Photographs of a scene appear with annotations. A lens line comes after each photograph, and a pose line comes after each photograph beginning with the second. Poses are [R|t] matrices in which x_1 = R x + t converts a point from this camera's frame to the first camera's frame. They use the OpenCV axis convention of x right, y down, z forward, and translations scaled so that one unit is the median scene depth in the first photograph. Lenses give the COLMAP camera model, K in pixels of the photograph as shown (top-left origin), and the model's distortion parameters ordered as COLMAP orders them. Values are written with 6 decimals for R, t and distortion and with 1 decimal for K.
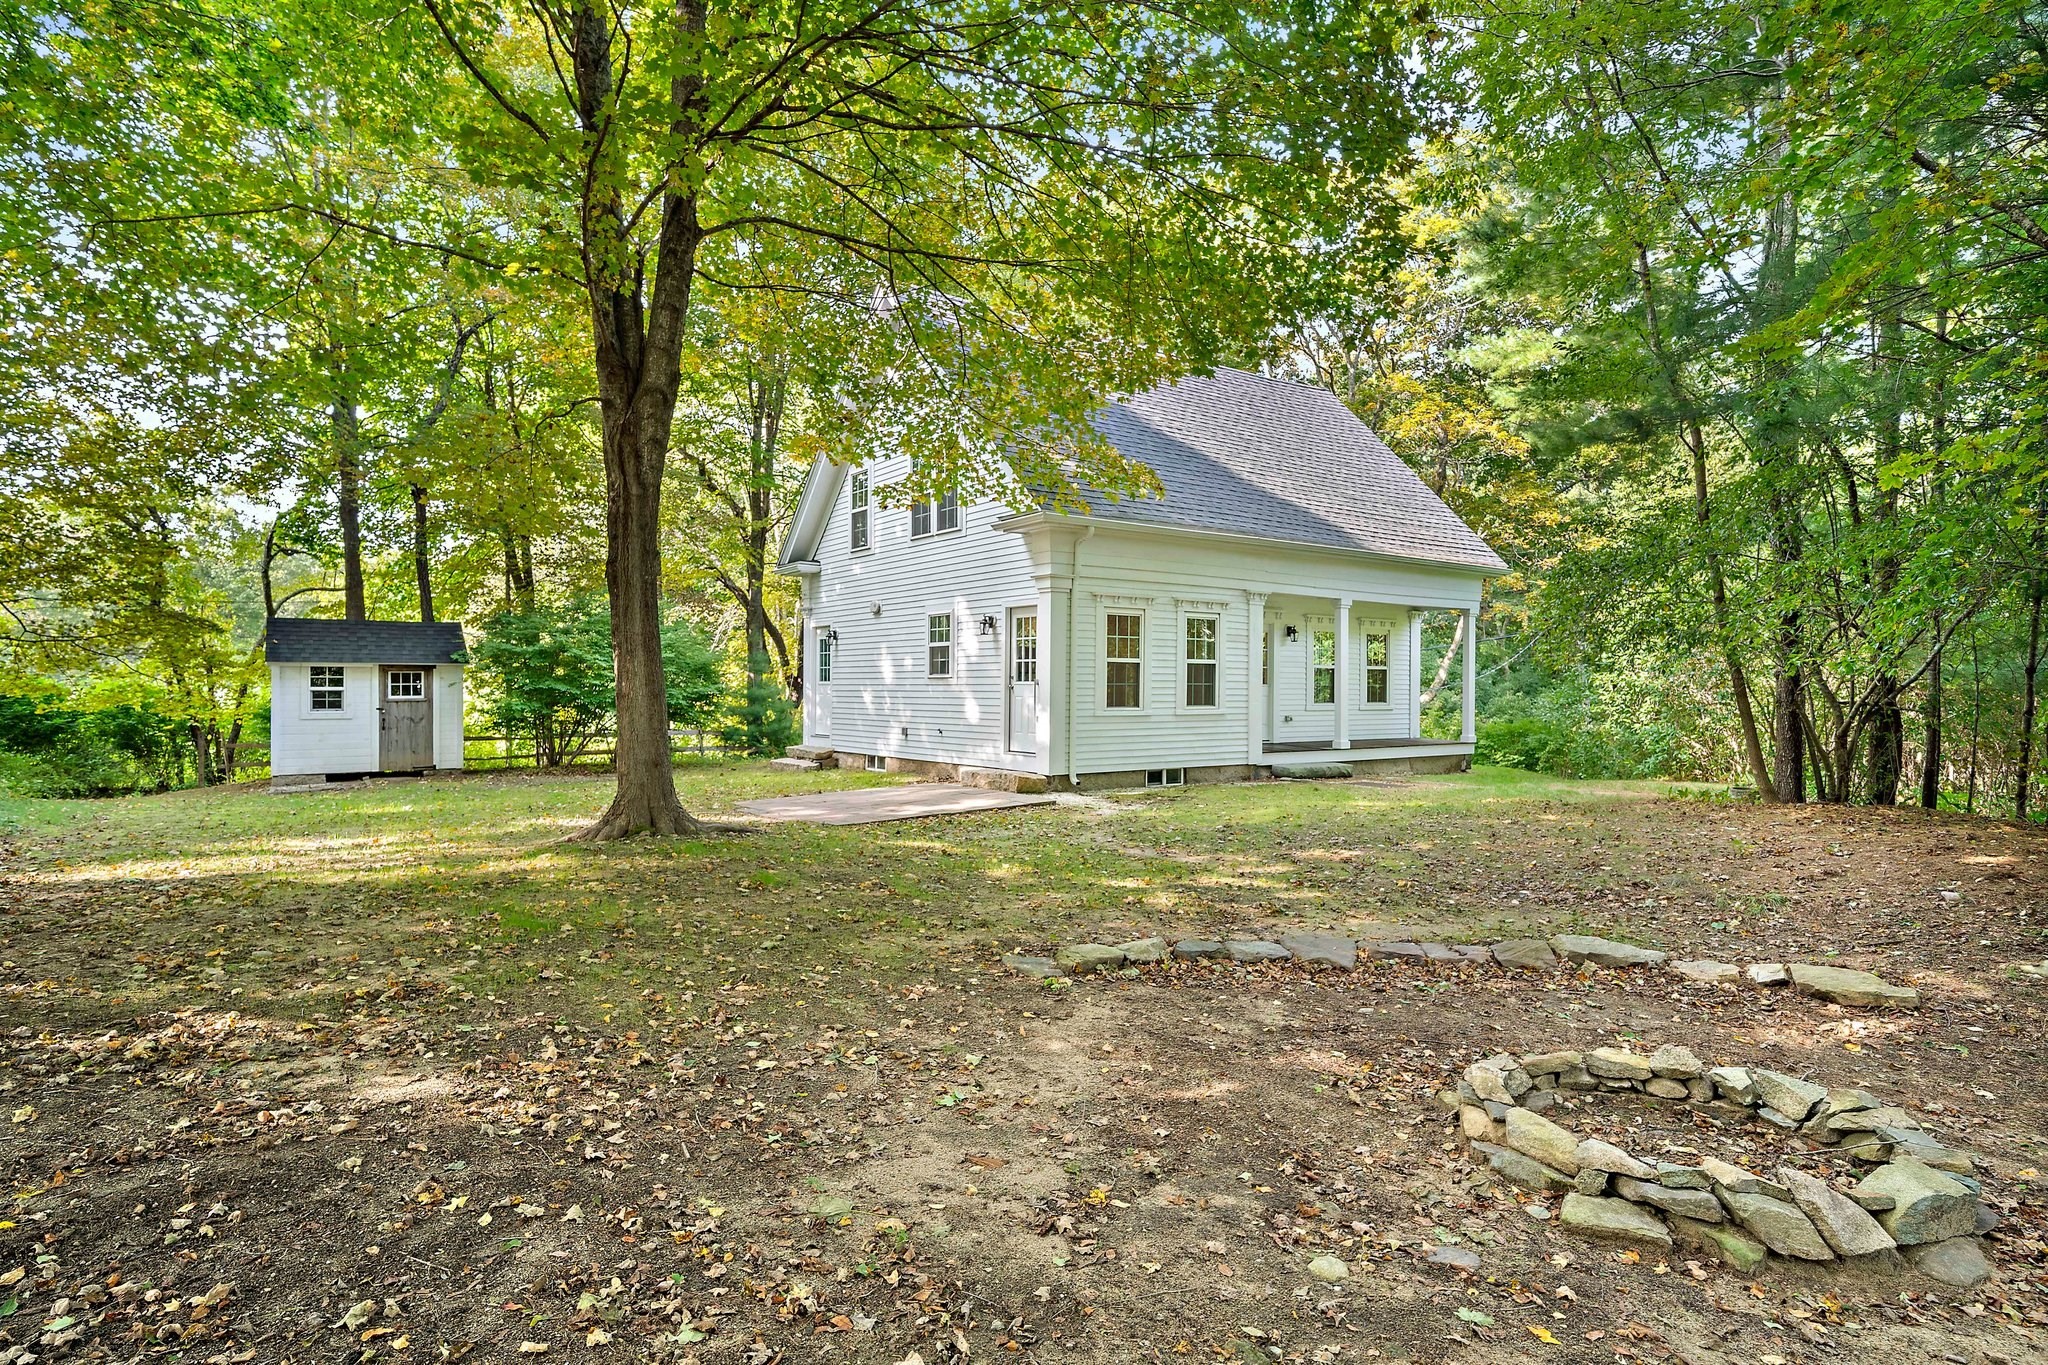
lens RADIAL K [[1057.3, 0, 1024.0], [0, 1057.3, 682.5], [0, 0, 1]] dist [0.000115, -0.000010]
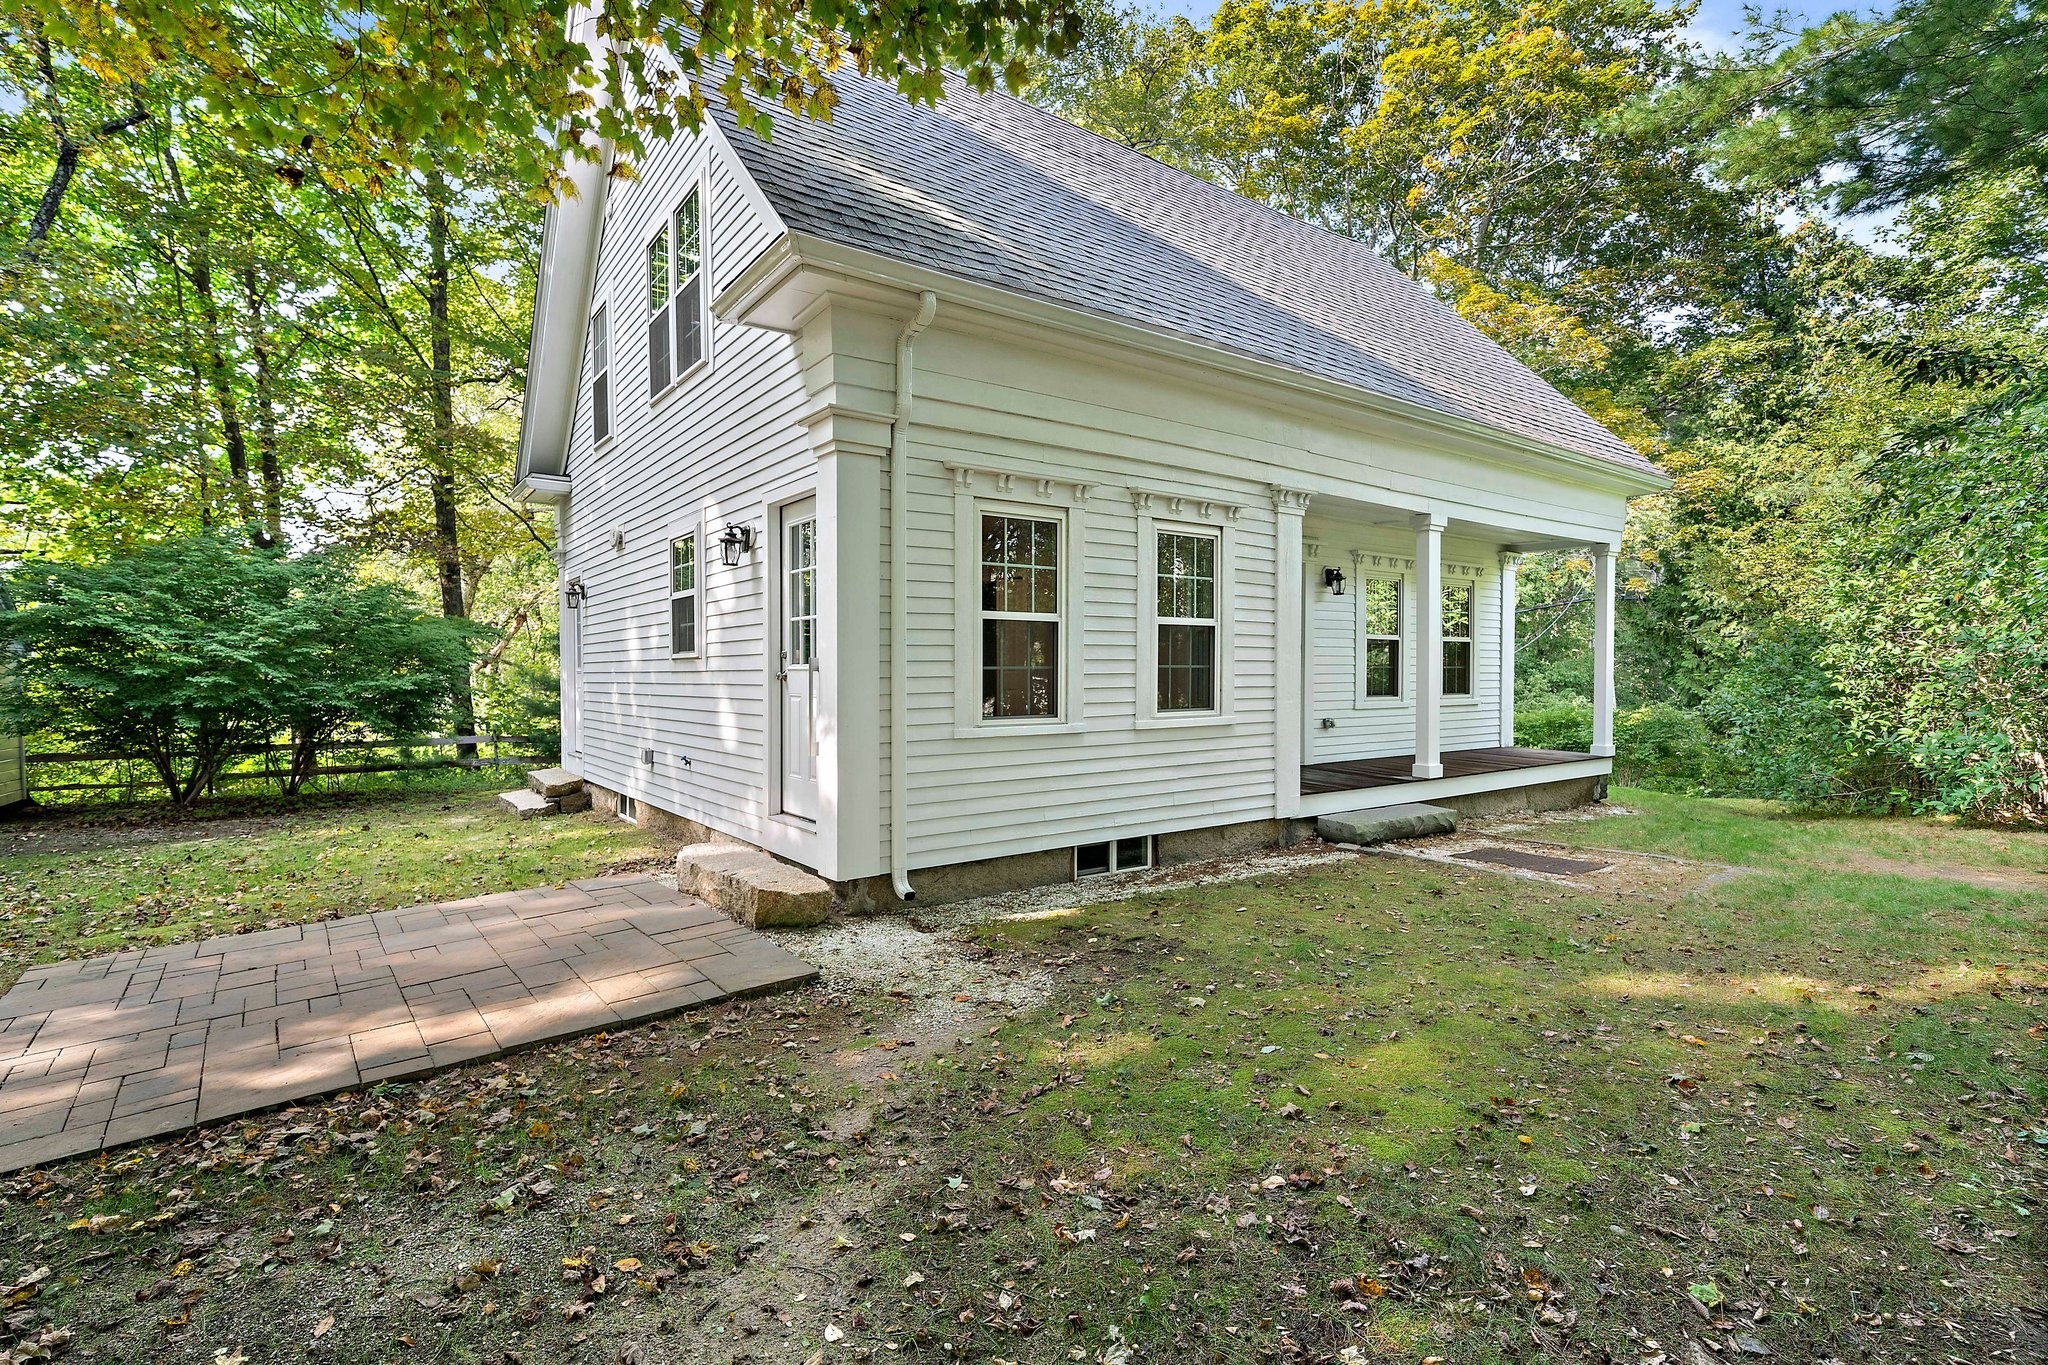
lens RADIAL K [[959.4, 0, 1024.0], [0, 959.4, 682.5], [0, 0, 1]] dist [0.000919, 0.001201]
pose [[0.999898, -0.008224, 0.011684, 0.084432], [0.008048, 0.999854, 0.015071, 0.001483], [-0.011806, -0.014976, 0.999818, 0.540936]]
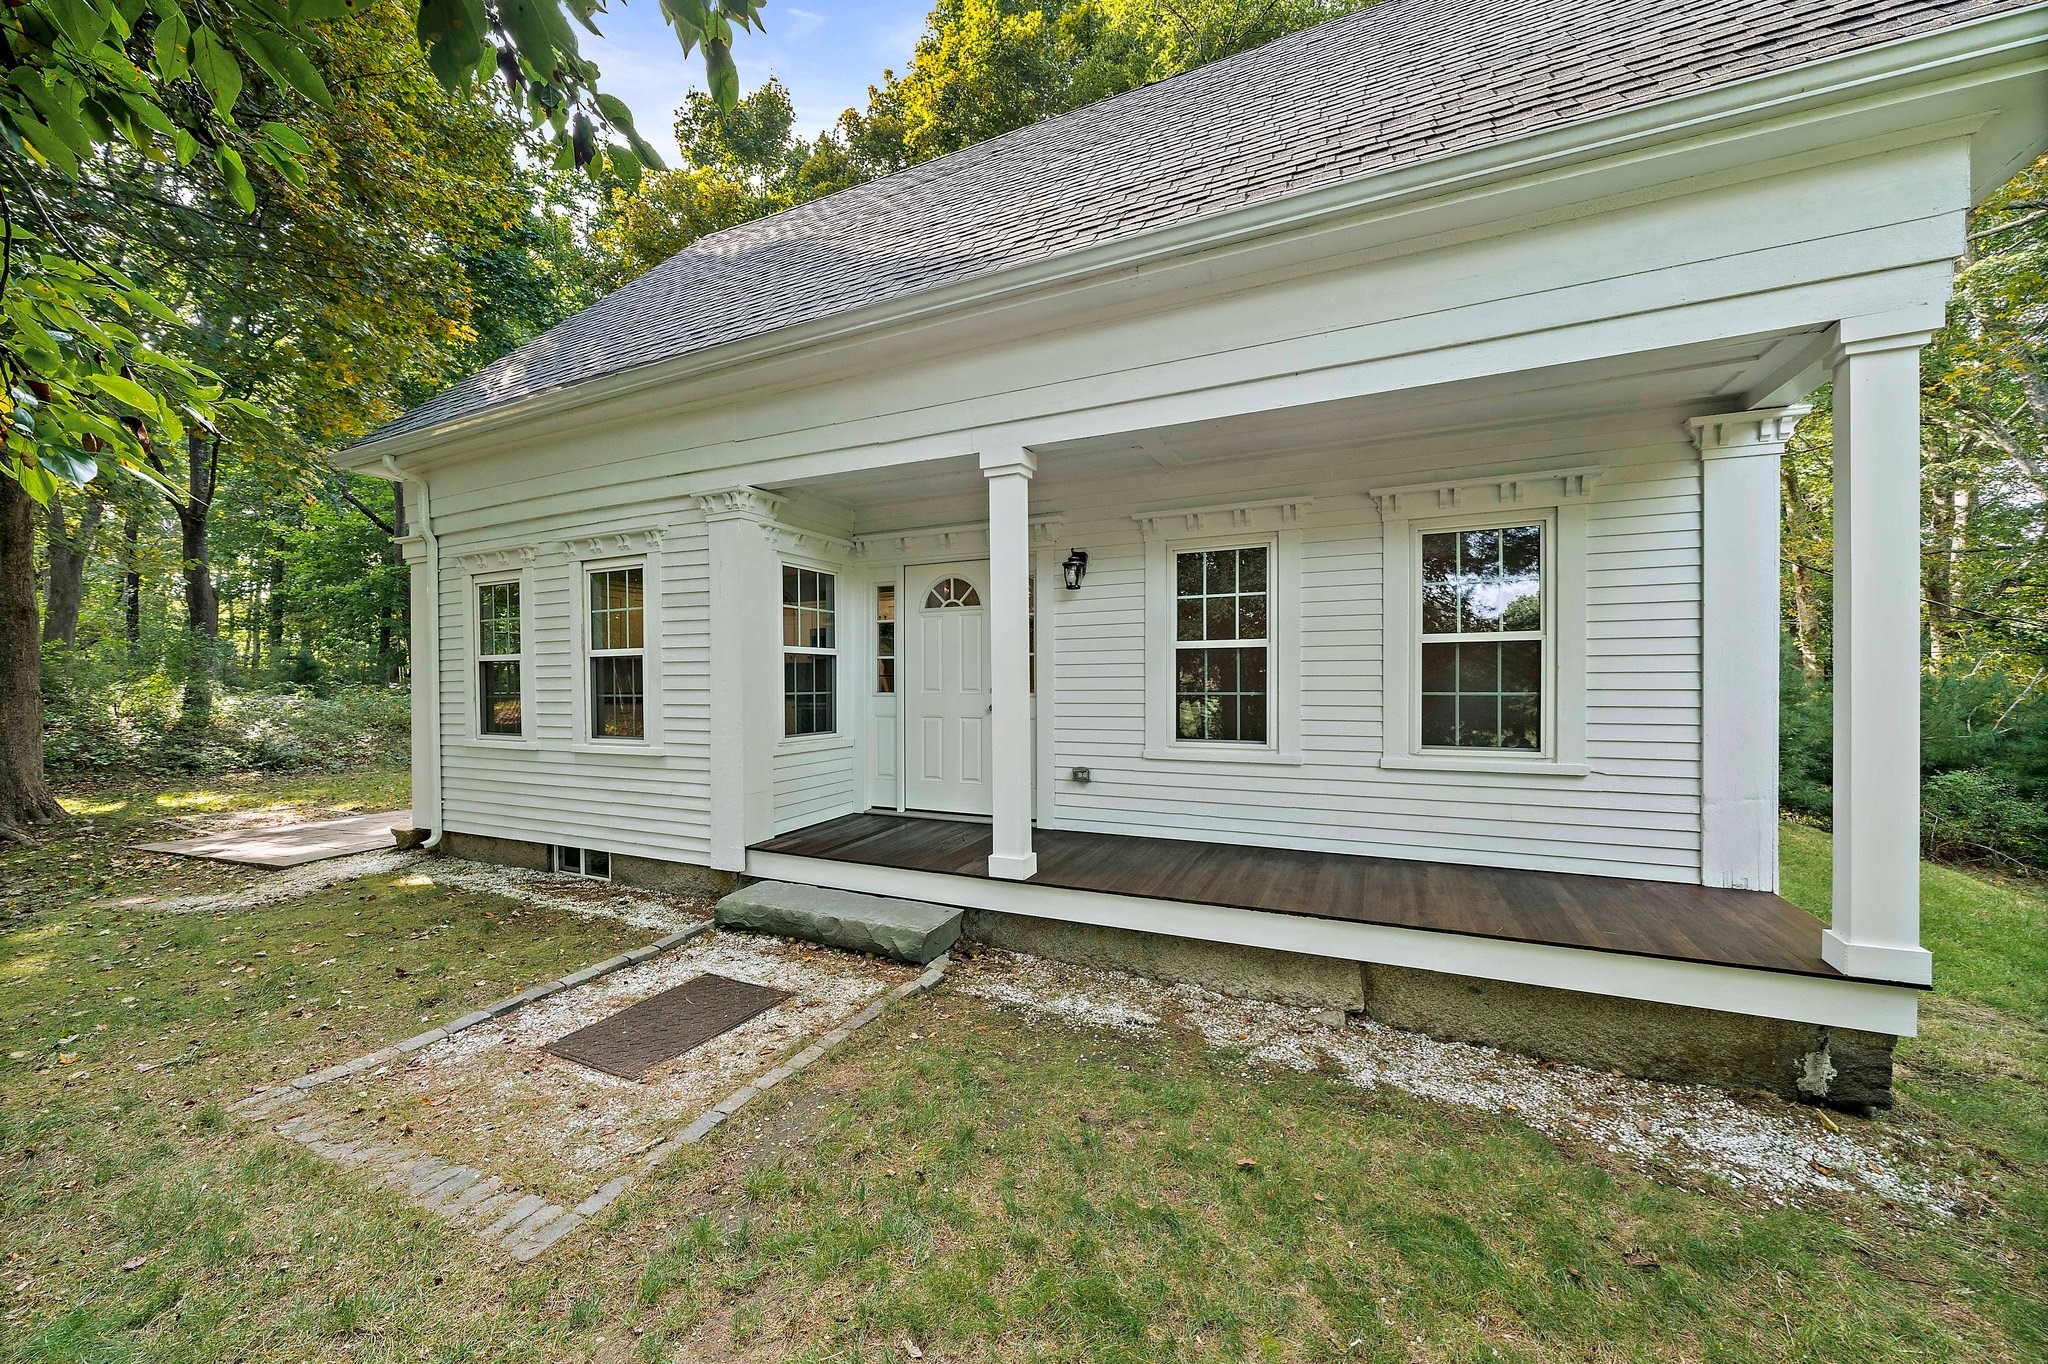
lens RADIAL K [[718.6, 0, 1031.0], [0, 718.6, 702.6], [0, 0, 1]] dist [-0.001898, -0.000061]
pose [[0.508739, 0.003934, -0.860912, 0.568666], [0.004196, 0.999966, 0.007049, 0.002910], [0.860910, -0.007198, 0.508706, 0.985086]]
